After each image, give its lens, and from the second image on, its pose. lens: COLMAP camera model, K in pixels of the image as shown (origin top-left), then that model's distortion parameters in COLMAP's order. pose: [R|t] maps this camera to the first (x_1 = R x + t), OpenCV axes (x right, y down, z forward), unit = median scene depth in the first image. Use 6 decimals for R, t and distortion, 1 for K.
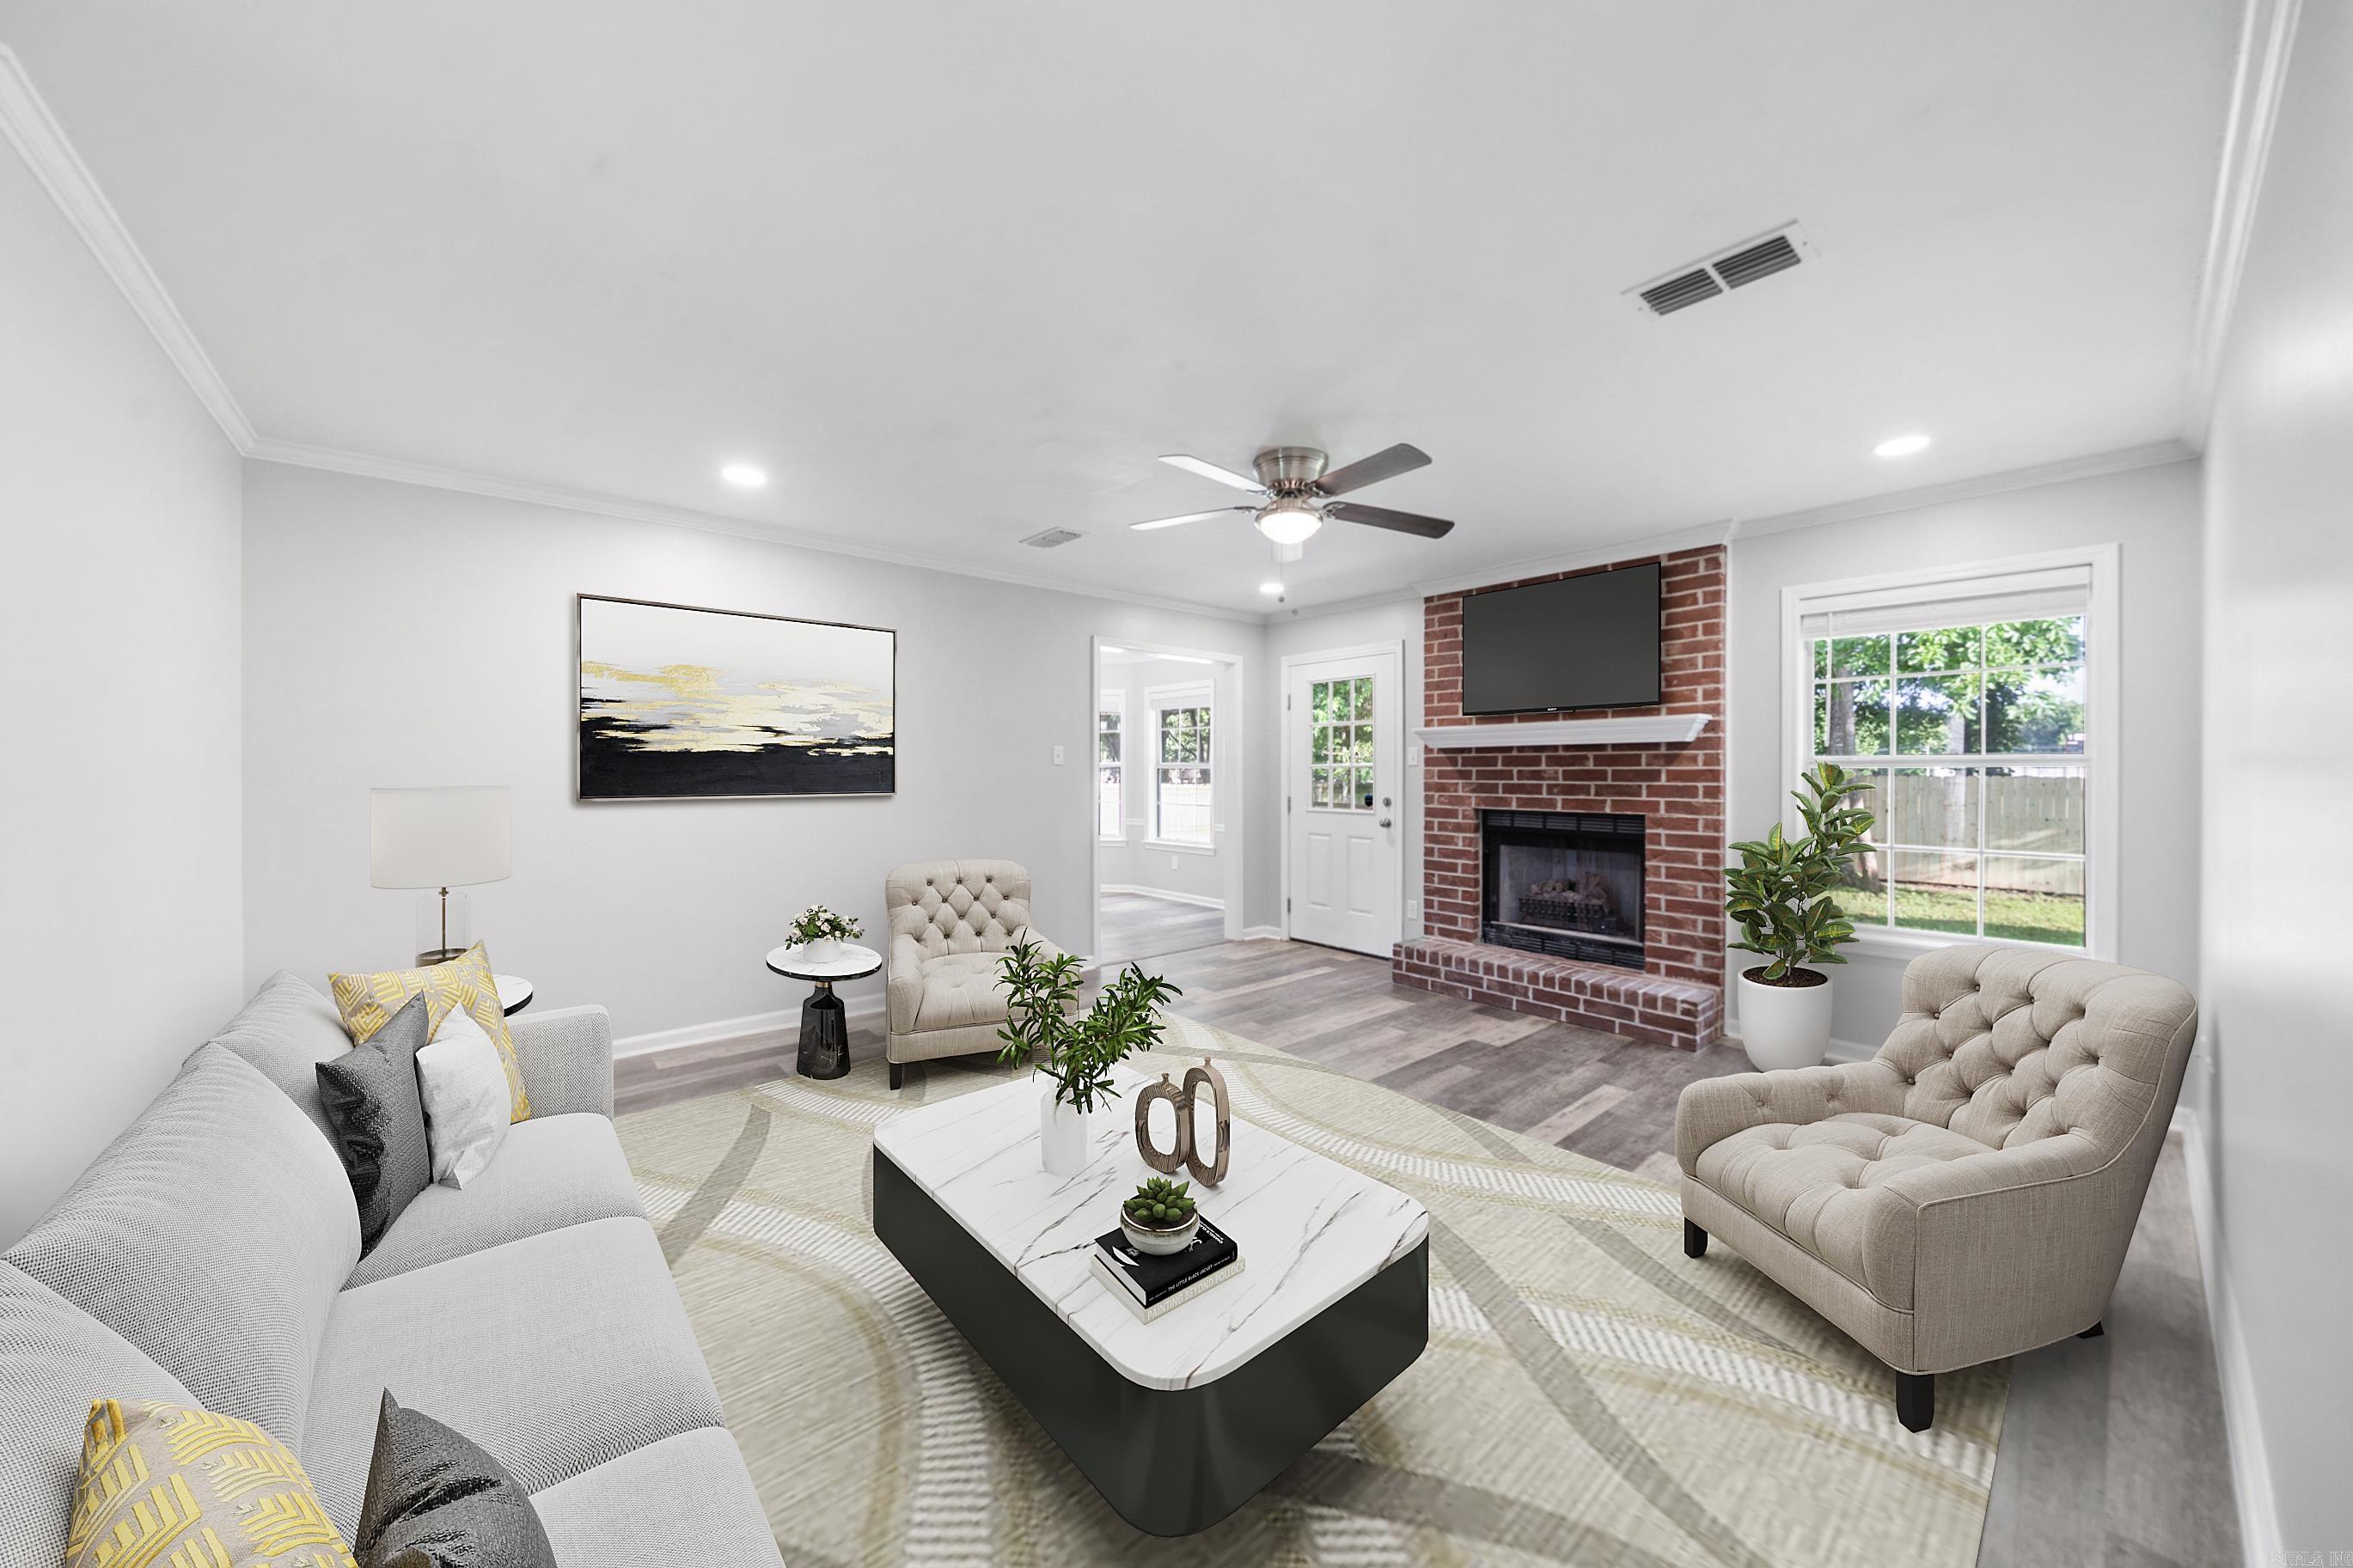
lens RADIAL K [[824.6, 0, 1168.1], [0, 824.6, 776.9], [0, 0, 1]] dist [-0.002513, -0.000927]
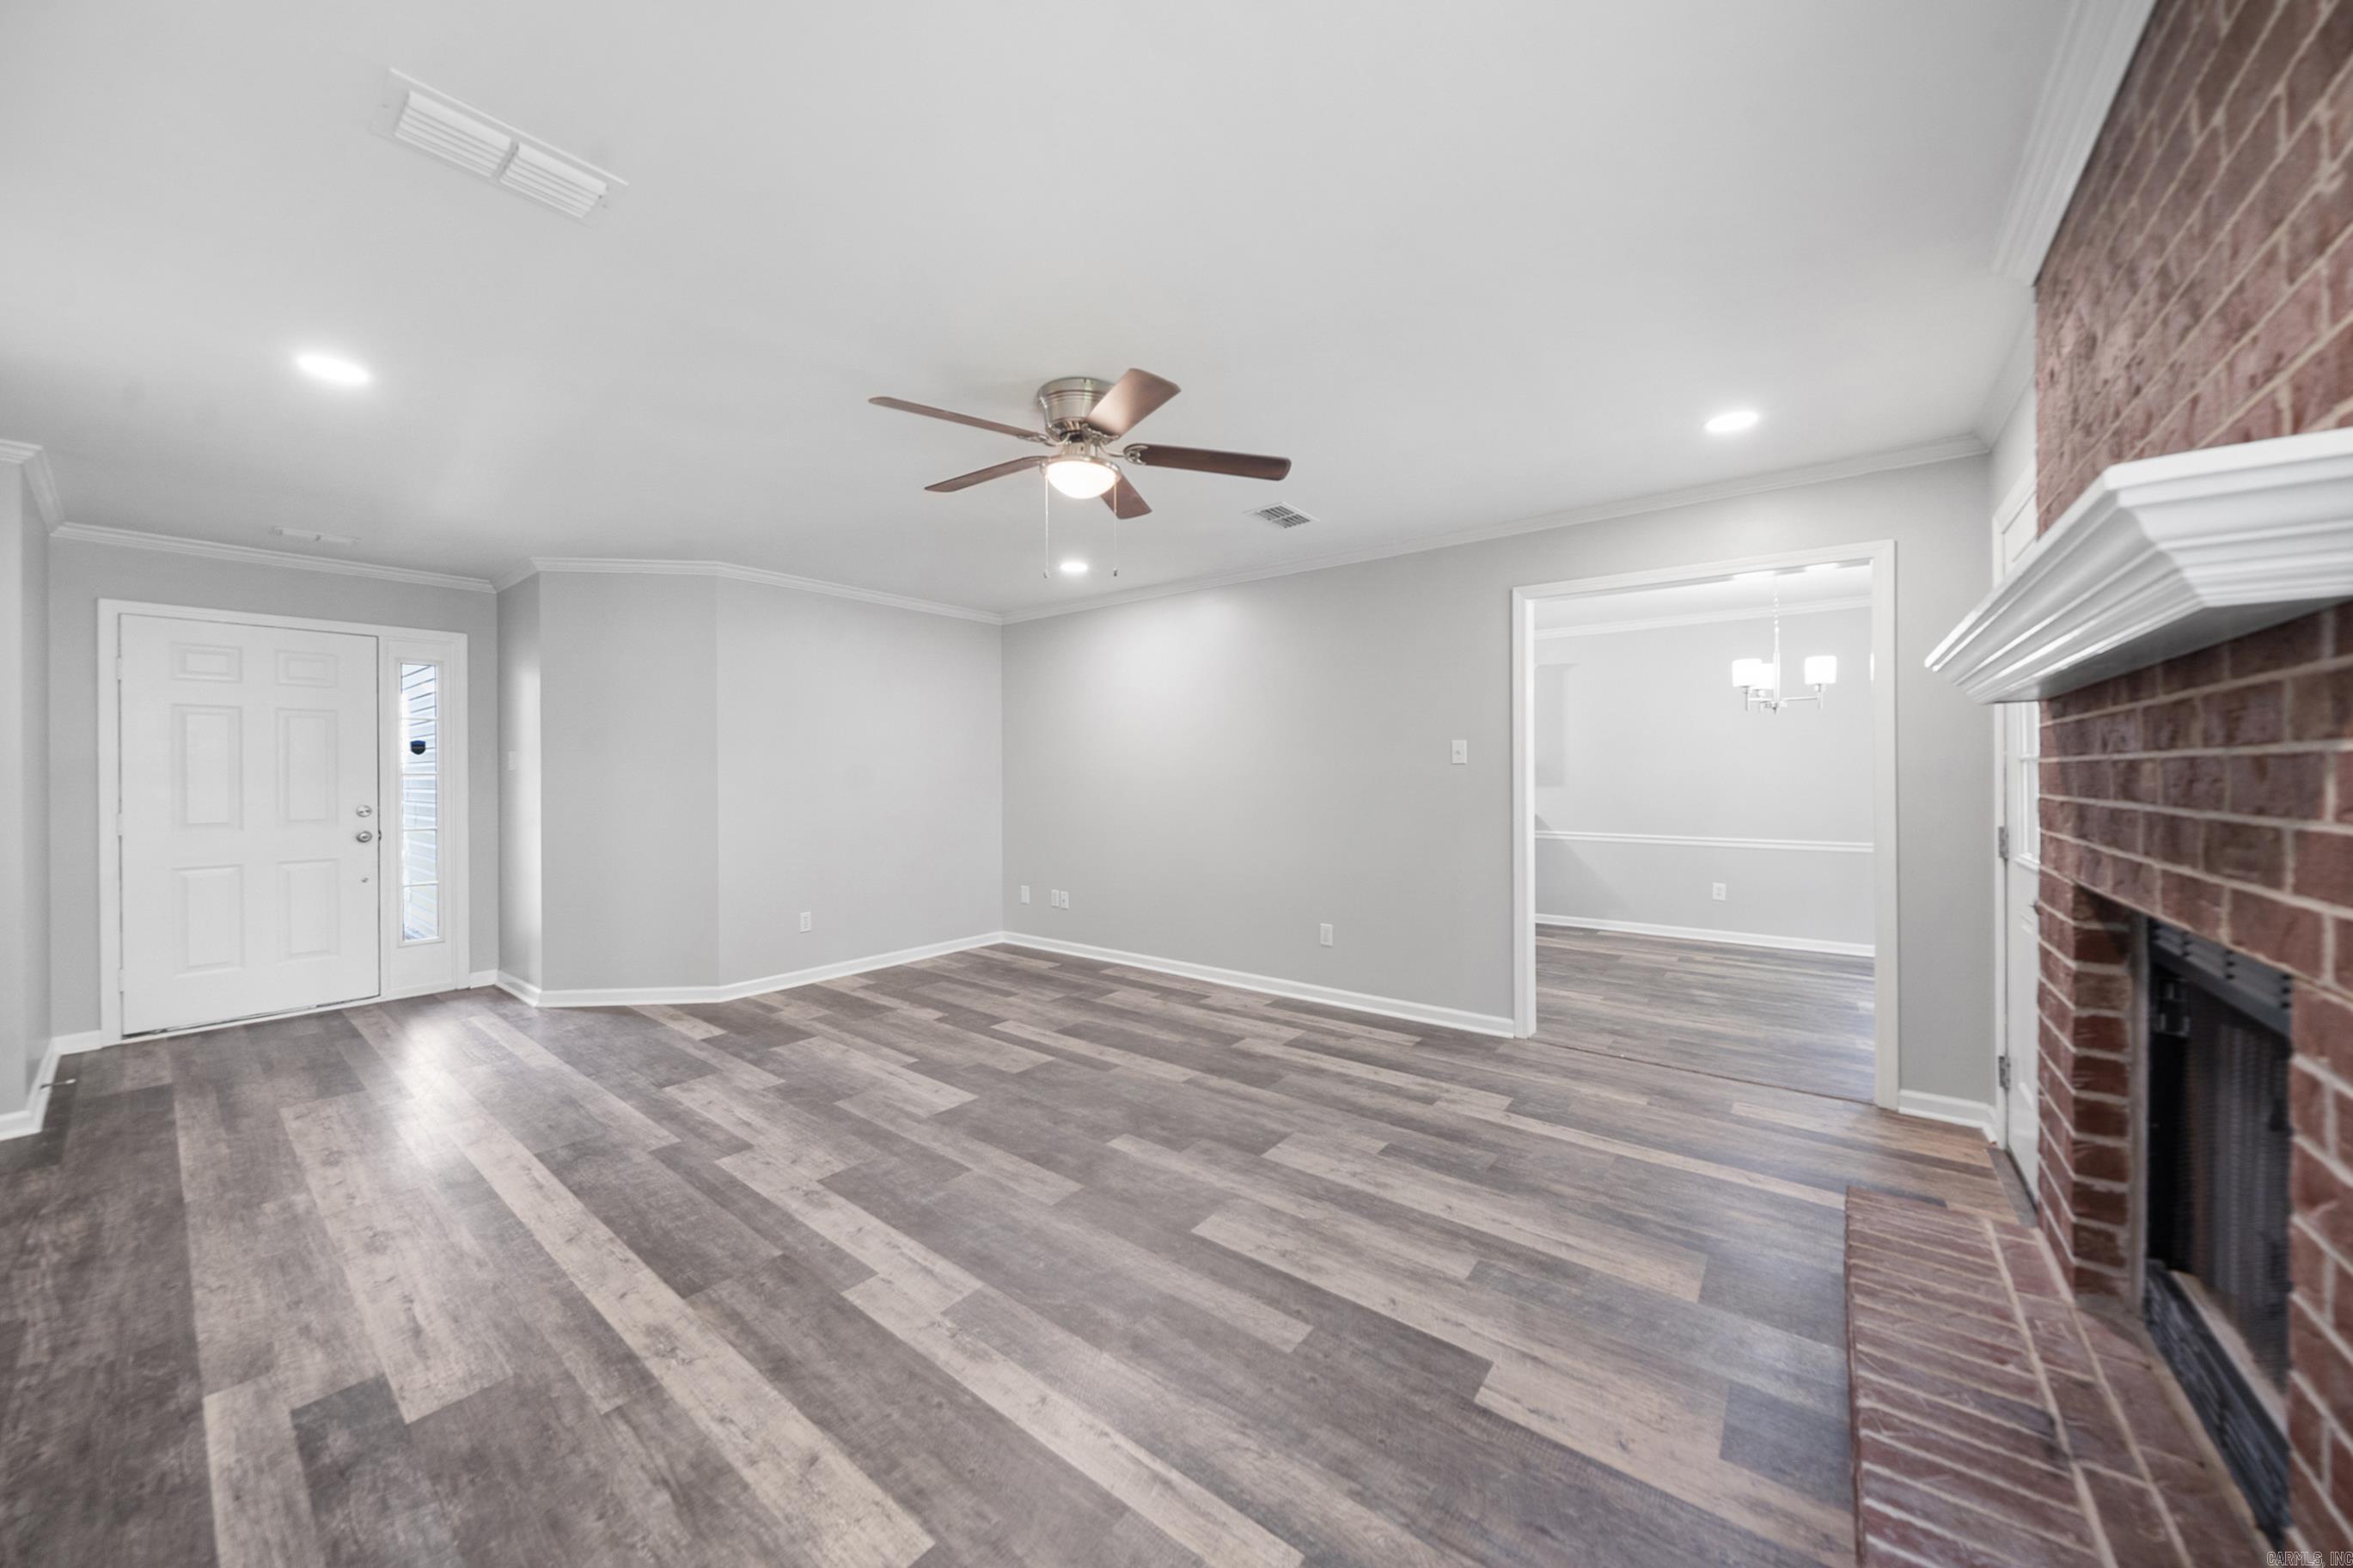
lens RADIAL K [[824.6, 0, 1151.3], [0, 824.6, 782.1], [0, 0, 1]] dist [-0.002513, -0.000927]
pose [[0.180113, 0.008027, -0.983613, 0.689768], [-0.003067, 0.999966, 0.007599, -0.002576], [0.983641, 0.001648, 0.180132, 0.652190]]
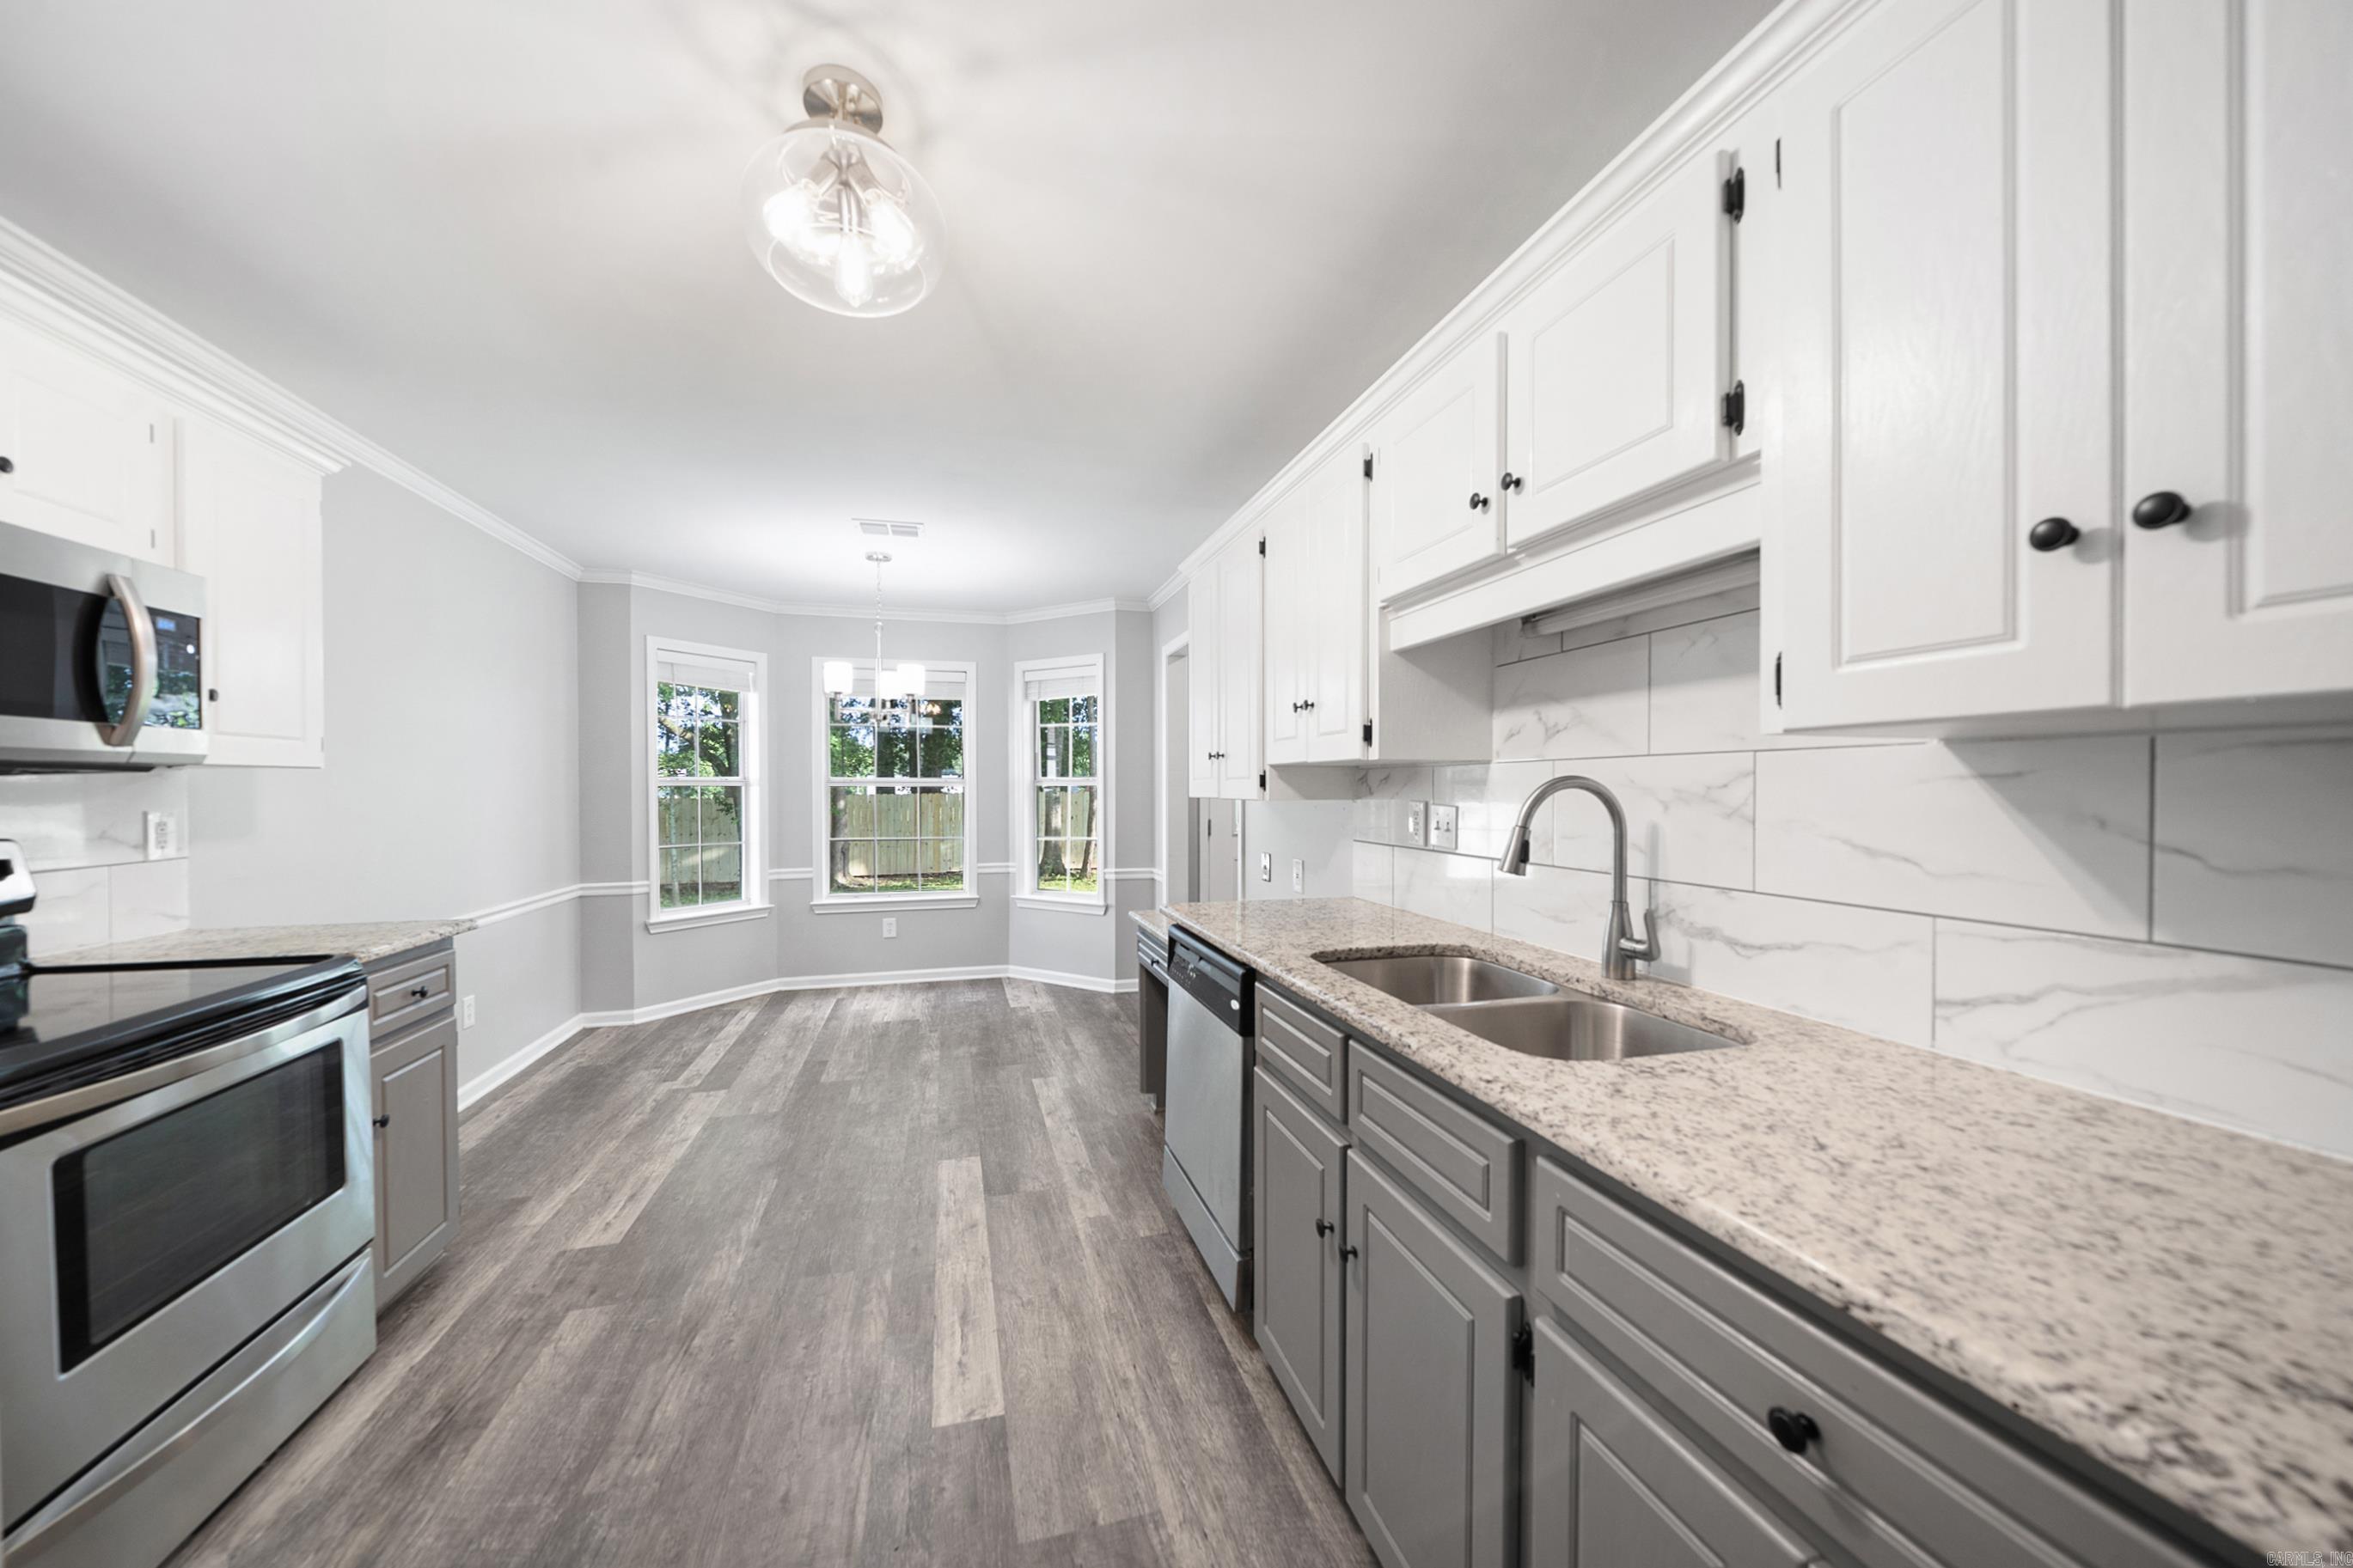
lens RADIAL K [[824.6, 0, 1165.1], [0, 824.6, 799.0], [0, 0, 1]] dist [-0.002513, -0.000927]
pose [[0.442861, -0.010797, 0.896526, -0.899843], [0.005524, 0.999941, 0.009314, -0.008832], [-0.896574, 0.000827, 0.442894, 0.923945]]
